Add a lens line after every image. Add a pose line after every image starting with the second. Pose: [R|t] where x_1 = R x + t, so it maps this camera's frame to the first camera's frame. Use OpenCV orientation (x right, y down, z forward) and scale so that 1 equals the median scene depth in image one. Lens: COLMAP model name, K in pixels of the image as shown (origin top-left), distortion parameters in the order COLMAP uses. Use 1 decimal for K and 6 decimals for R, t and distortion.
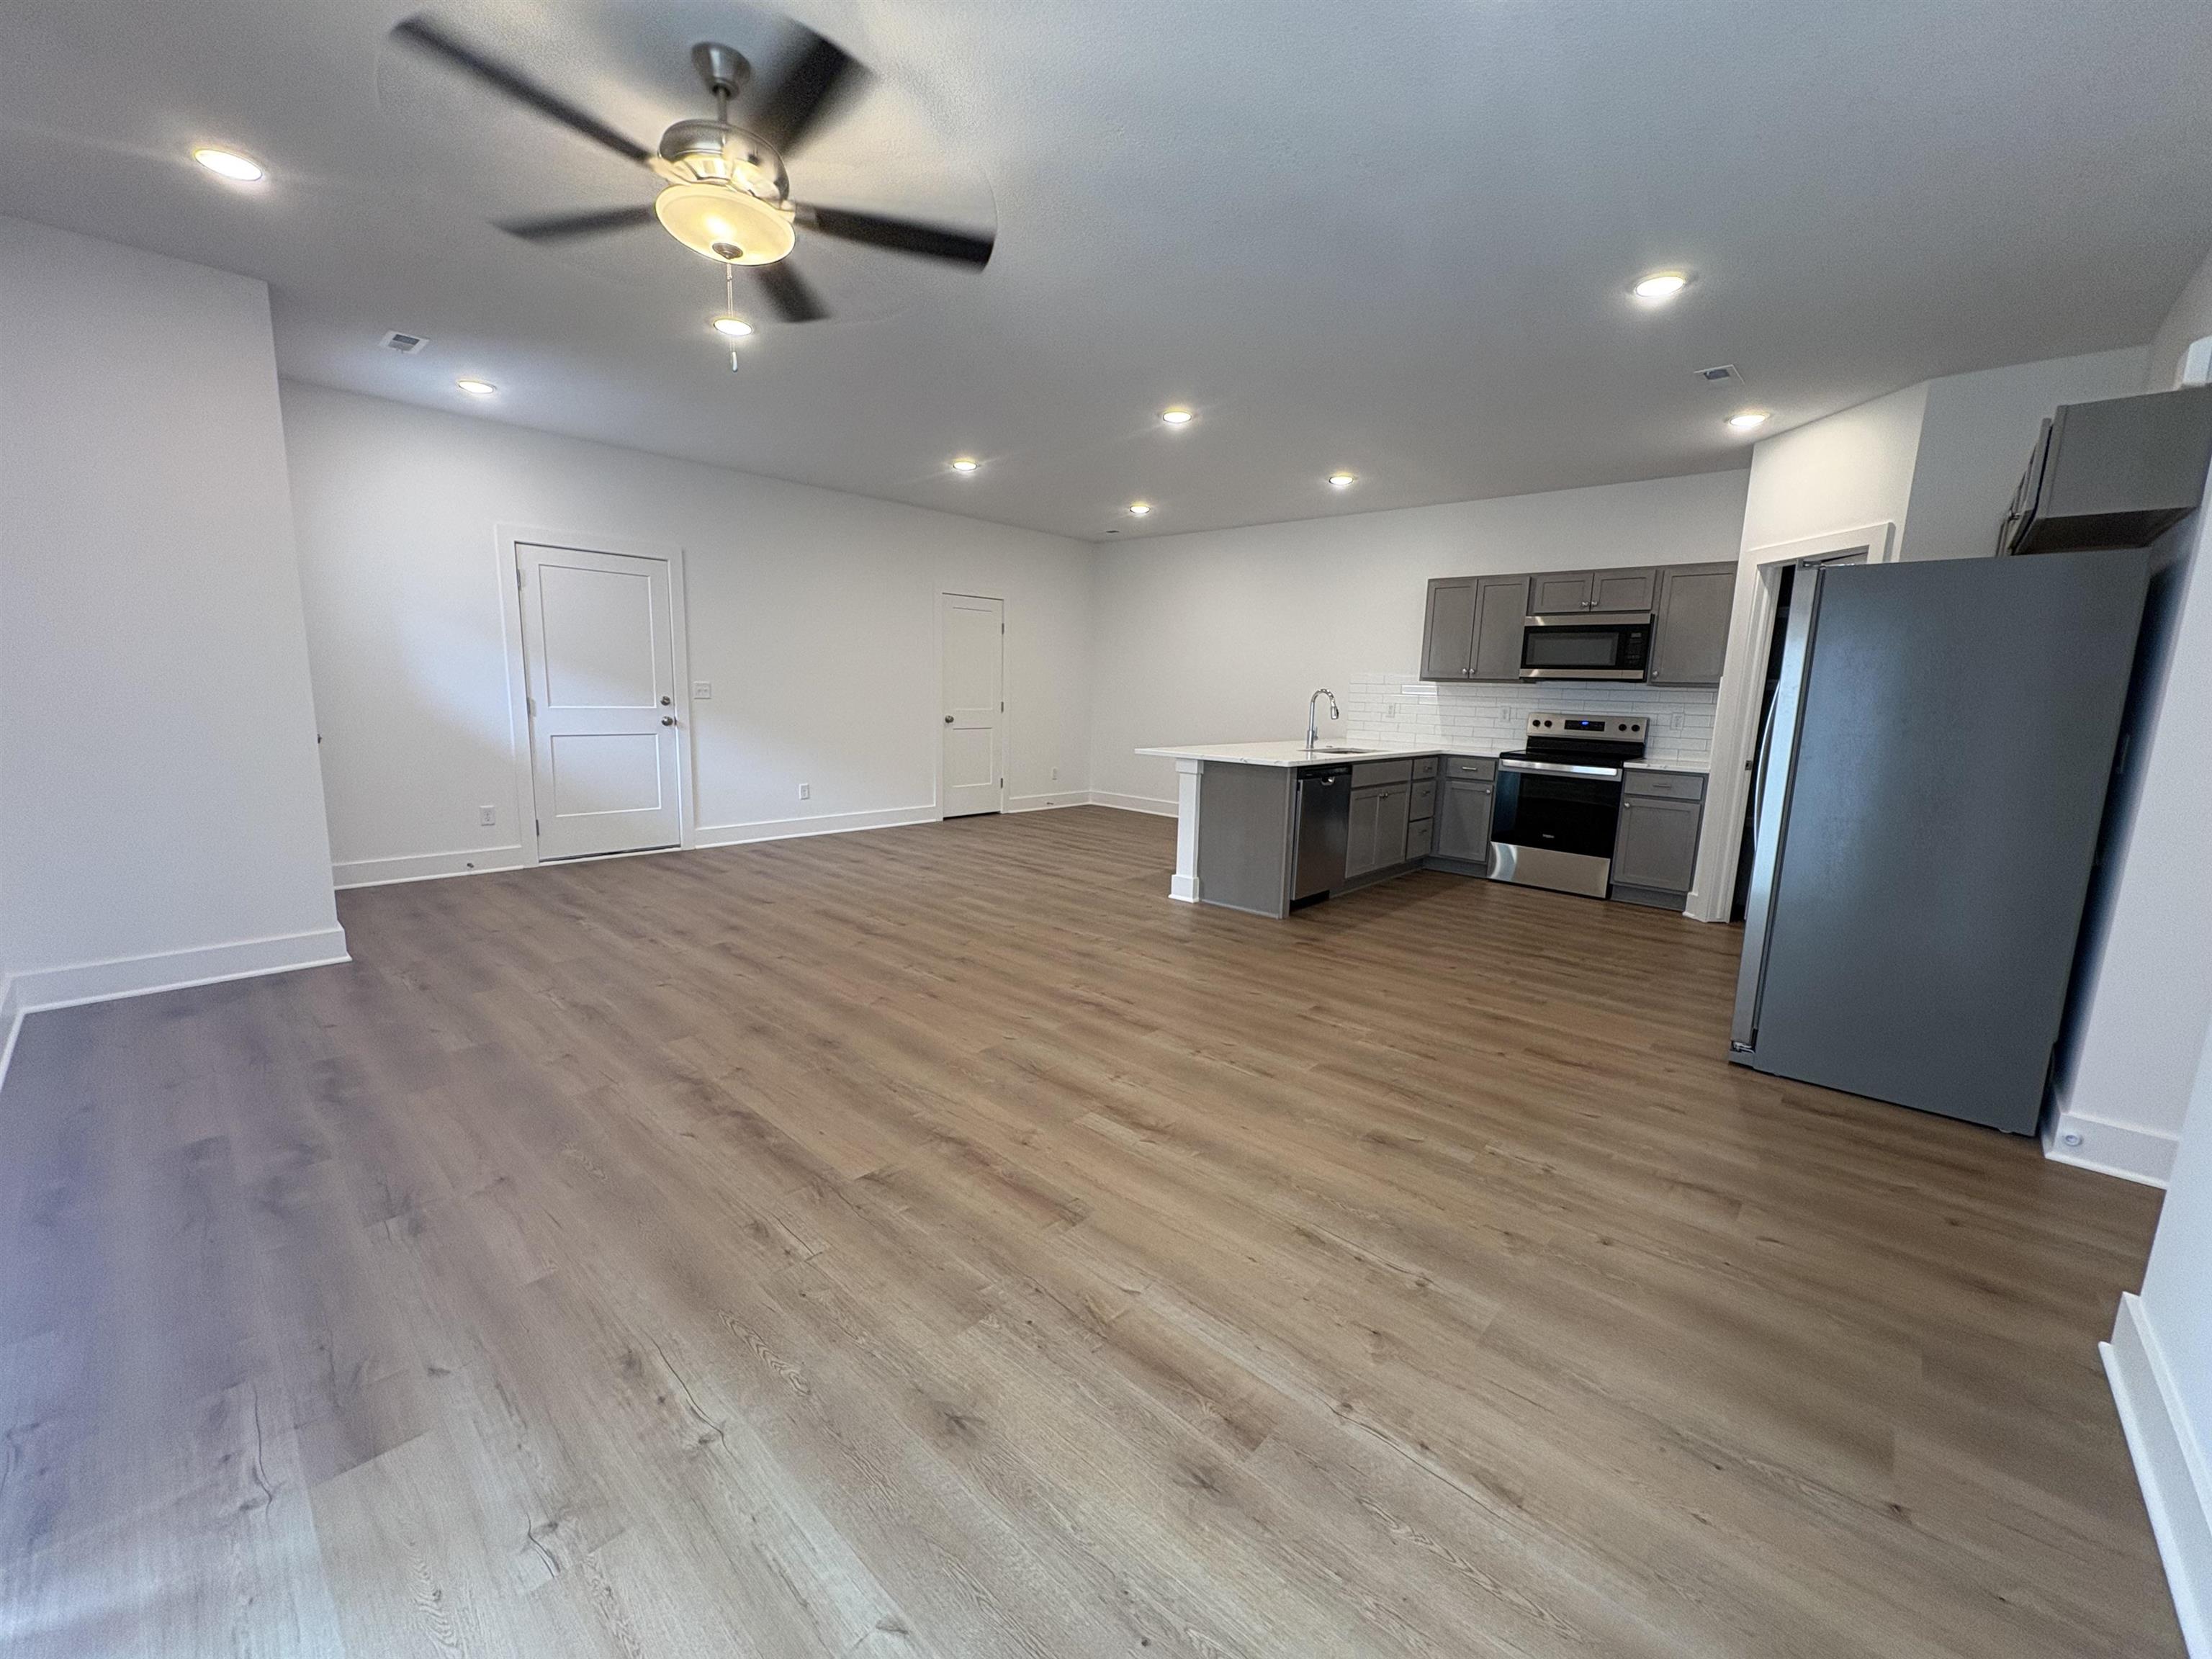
lens RADIAL K [[881.8, 0, 1106.0], [0, 881.8, 829.5], [0, 0, 1]] dist [0.000890, 0.000792]
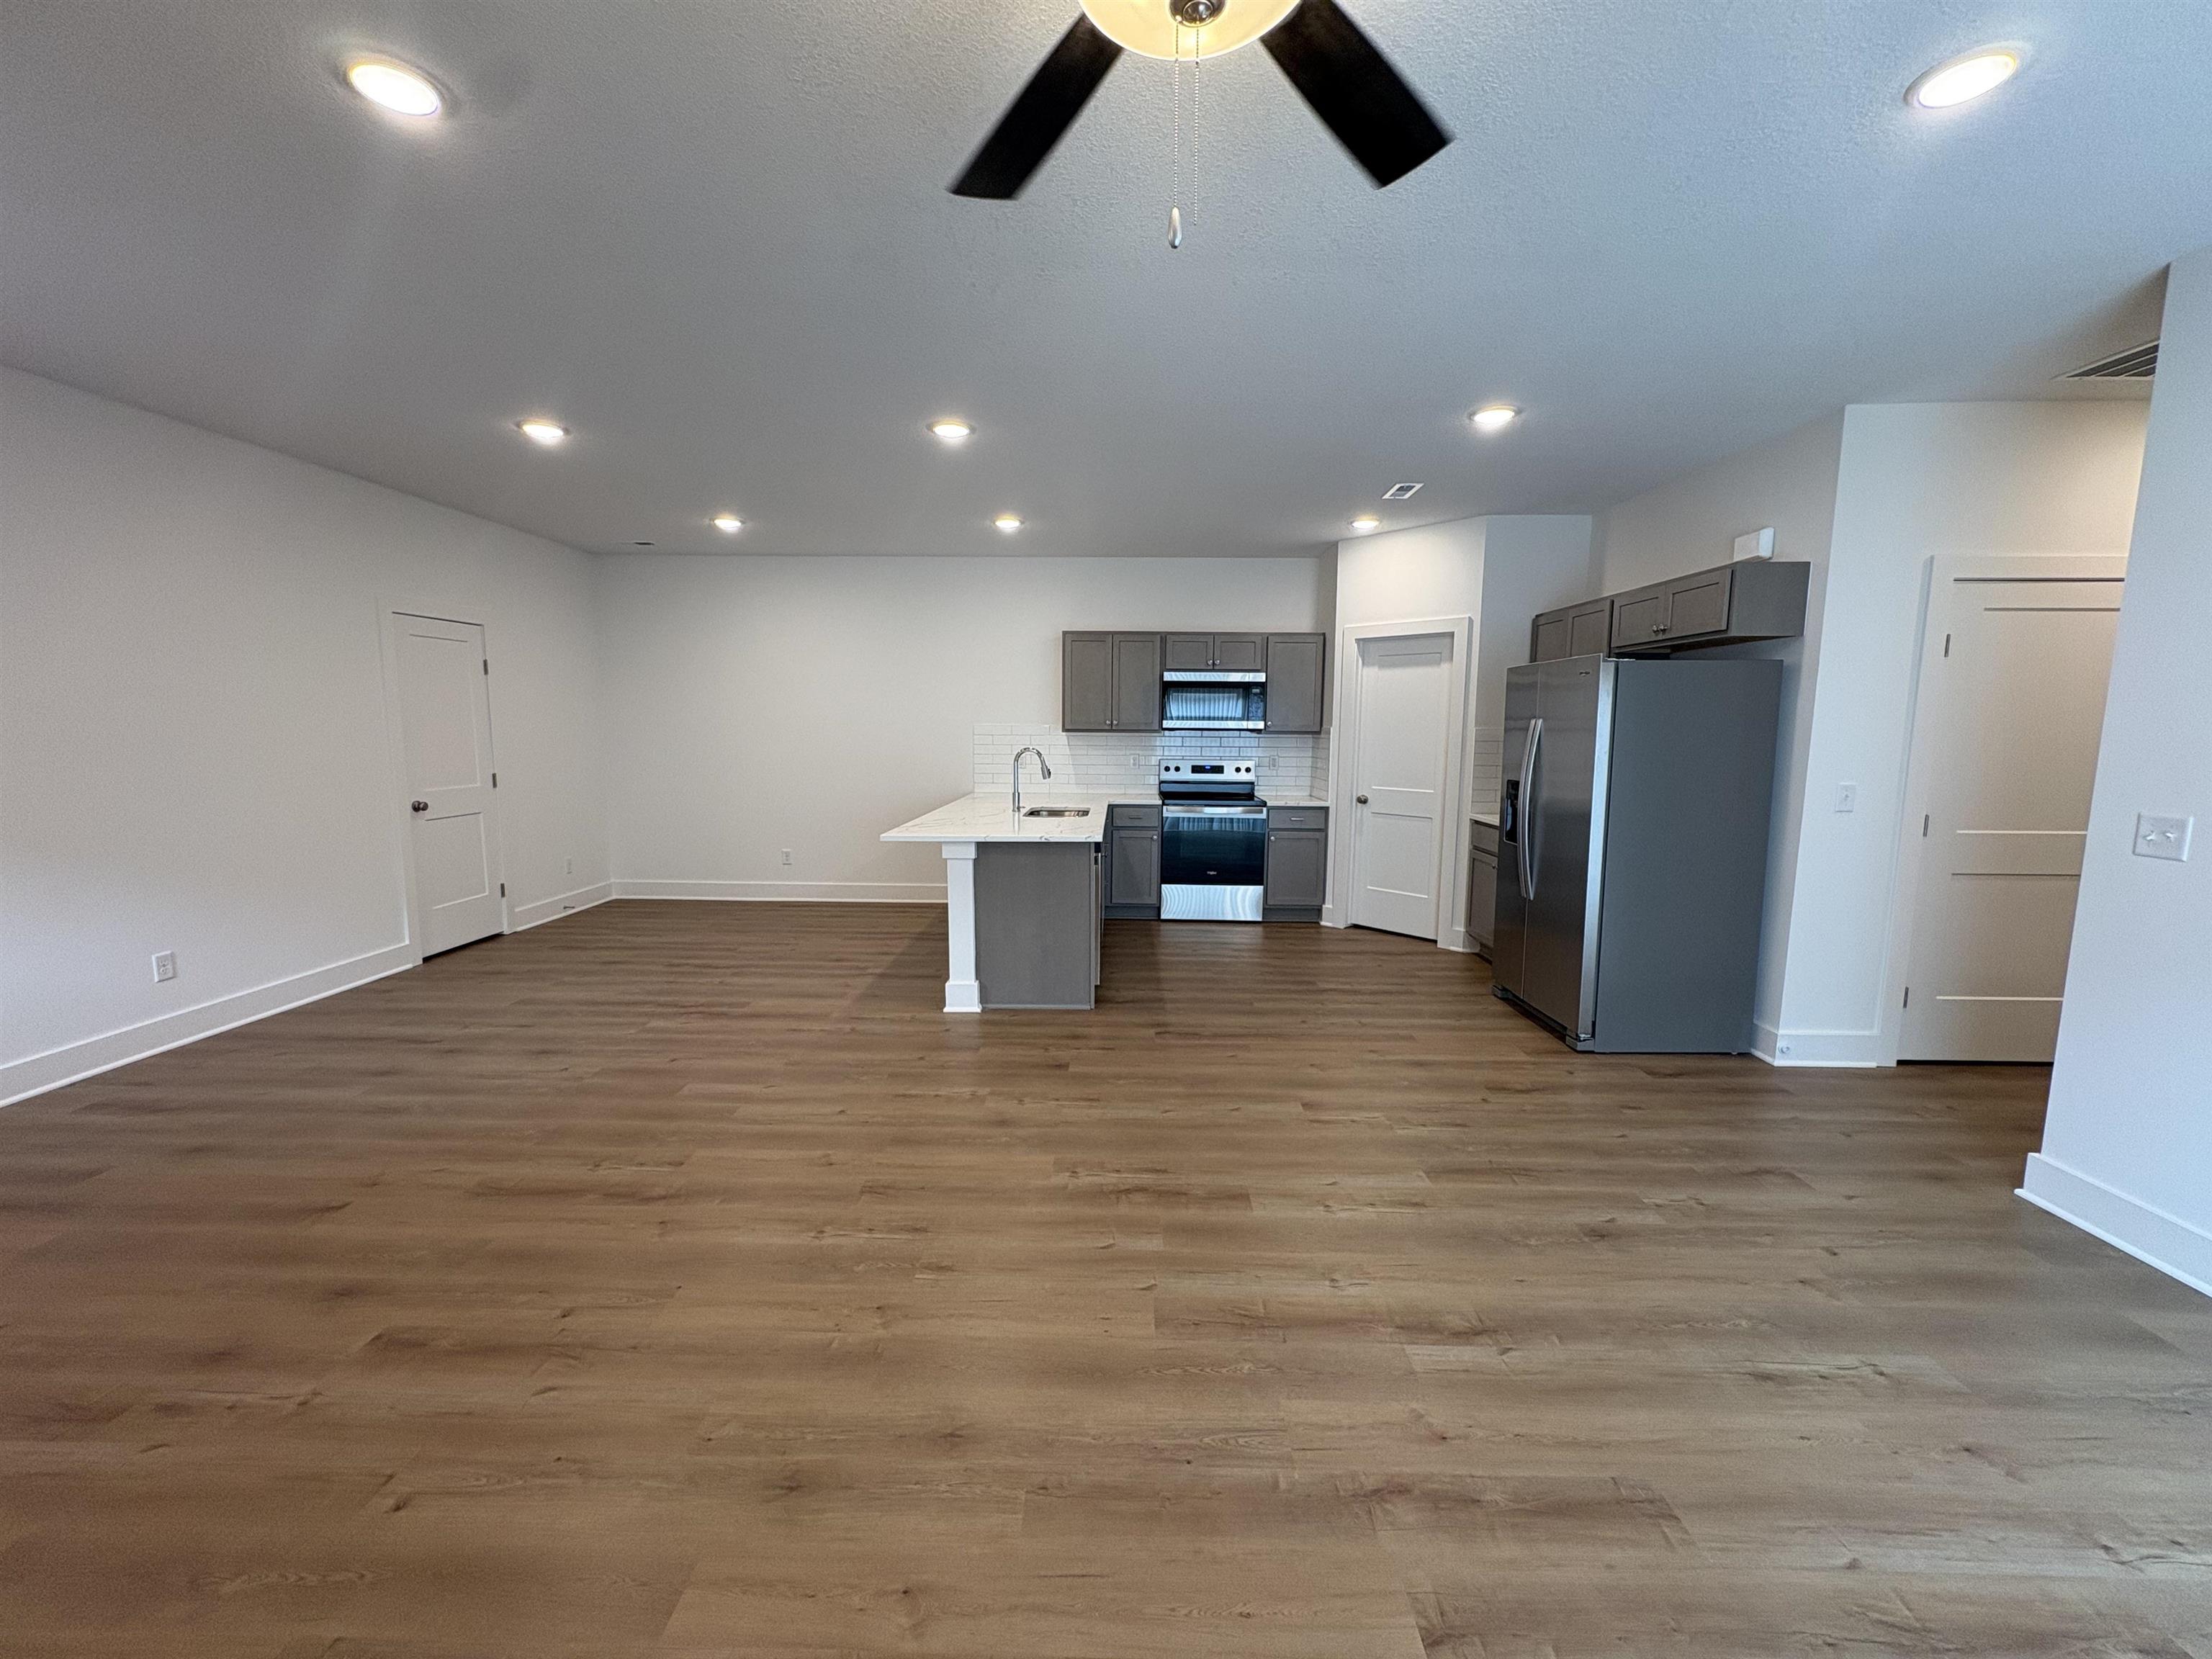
lens RADIAL K [[881.8, 0, 1106.0], [0, 881.8, 829.5], [0, 0, 1]] dist [0.000890, 0.000792]
pose [[0.750062, -0.101482, 0.653535, -0.388835], [0.120799, 0.992556, 0.015484, -0.099404], [-0.650242, 0.067333, 0.756738, 0.321455]]
